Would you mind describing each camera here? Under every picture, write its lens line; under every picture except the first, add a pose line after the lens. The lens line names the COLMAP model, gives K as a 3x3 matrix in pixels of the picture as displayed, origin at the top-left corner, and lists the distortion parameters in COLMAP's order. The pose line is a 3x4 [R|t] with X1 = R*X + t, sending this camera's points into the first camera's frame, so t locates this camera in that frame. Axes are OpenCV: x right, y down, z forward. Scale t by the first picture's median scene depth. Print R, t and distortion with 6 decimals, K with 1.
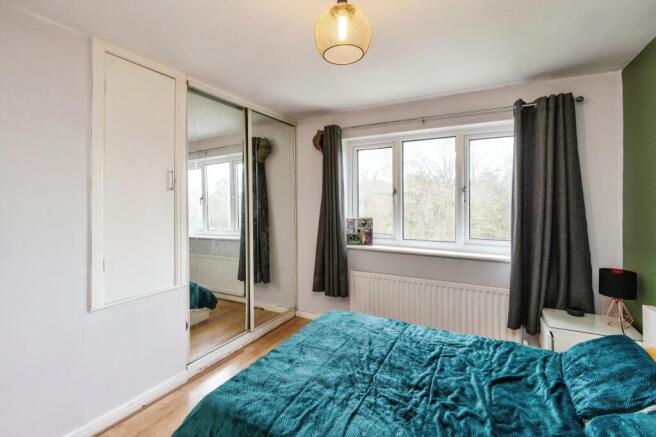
lens RADIAL K [[293.4, 0, 328.5], [0, 293.4, 203.1], [0, 0, 1]] dist [0.000473, -0.000458]
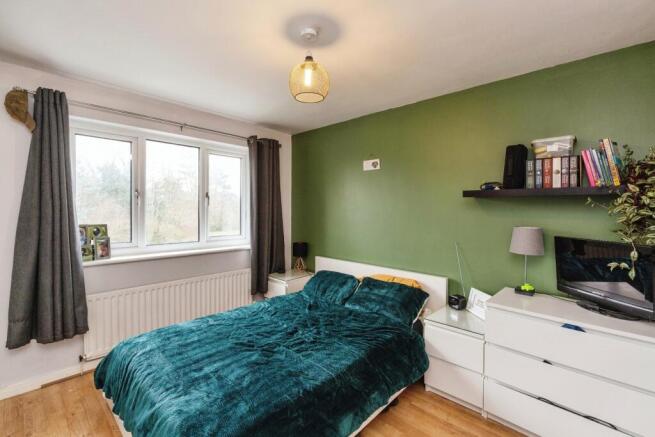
lens RADIAL K [[292.9, 0, 328.0], [0, 292.9, 203.2], [0, 0, 1]] dist [0.000473, -0.000458]
pose [[0.251058, 0.022268, 0.967716, -0.496626], [-0.002623, 0.999747, -0.022325, 0.010096], [-0.967969, 0.003067, 0.251053, 0.221391]]
